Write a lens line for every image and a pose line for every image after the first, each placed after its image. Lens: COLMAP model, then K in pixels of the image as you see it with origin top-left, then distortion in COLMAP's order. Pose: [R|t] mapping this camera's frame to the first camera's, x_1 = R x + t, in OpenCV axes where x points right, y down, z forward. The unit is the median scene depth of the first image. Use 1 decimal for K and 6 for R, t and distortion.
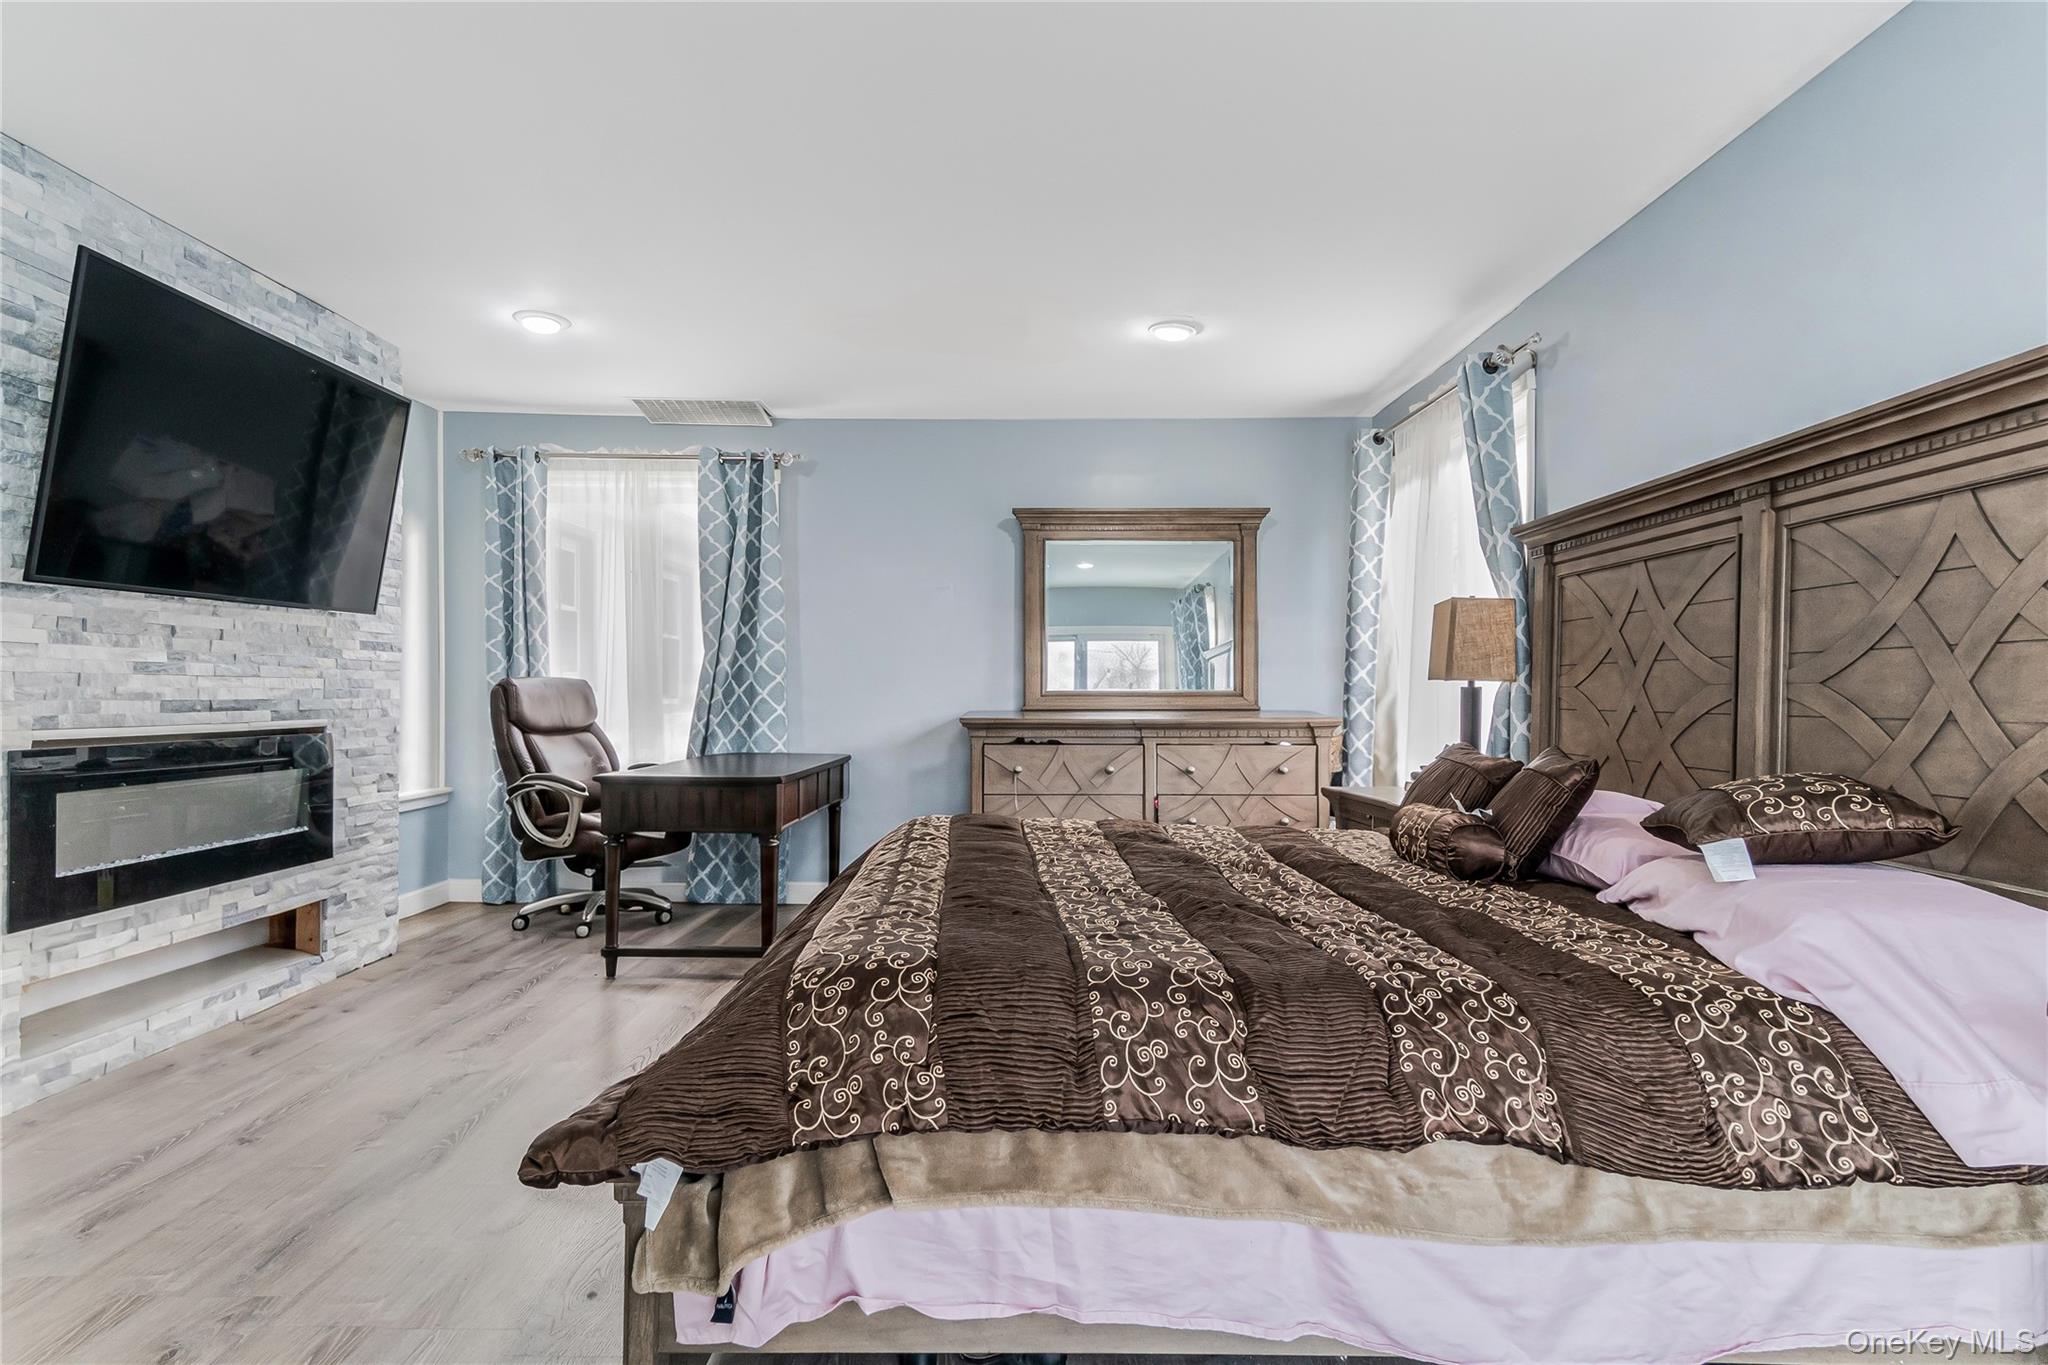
lens RADIAL K [[1069.1, 0, 1024.0], [0, 1069.1, 688.7], [0, 0, 1]] dist [0.001823, 0.000594]
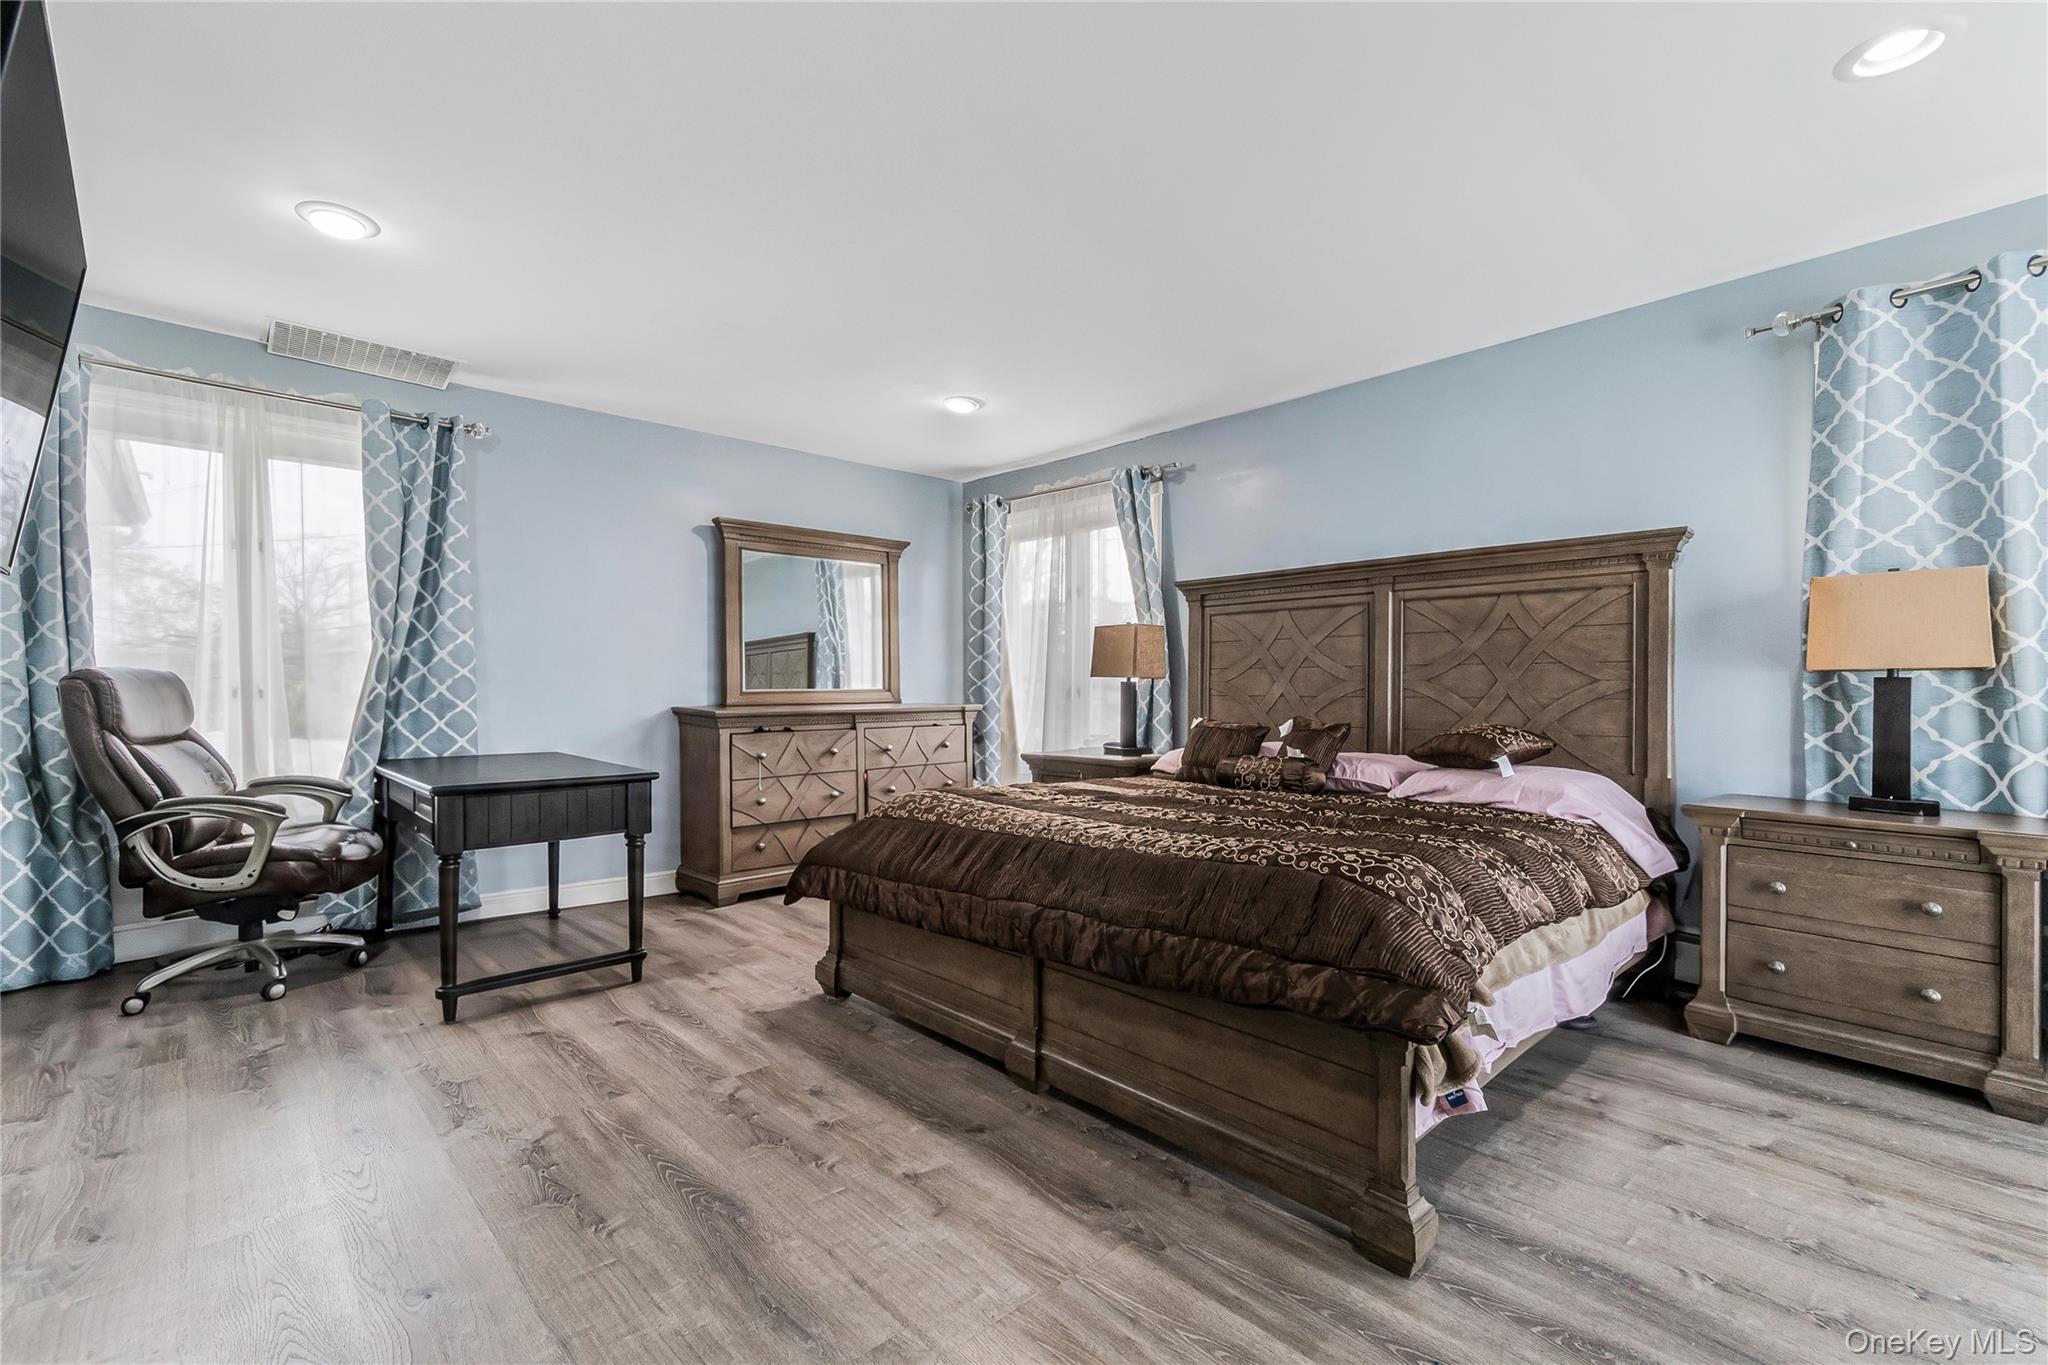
lens RADIAL K [[890.9, 0, 1024.2], [0, 890.9, 688.8], [0, 0, 1]] dist [0.015577, 0.000159]
pose [[0.734108, -0.006259, 0.679004, -0.443446], [-0.000104, 0.999956, 0.009330, -0.002640], [-0.679032, -0.006920, 0.734076, 0.132924]]
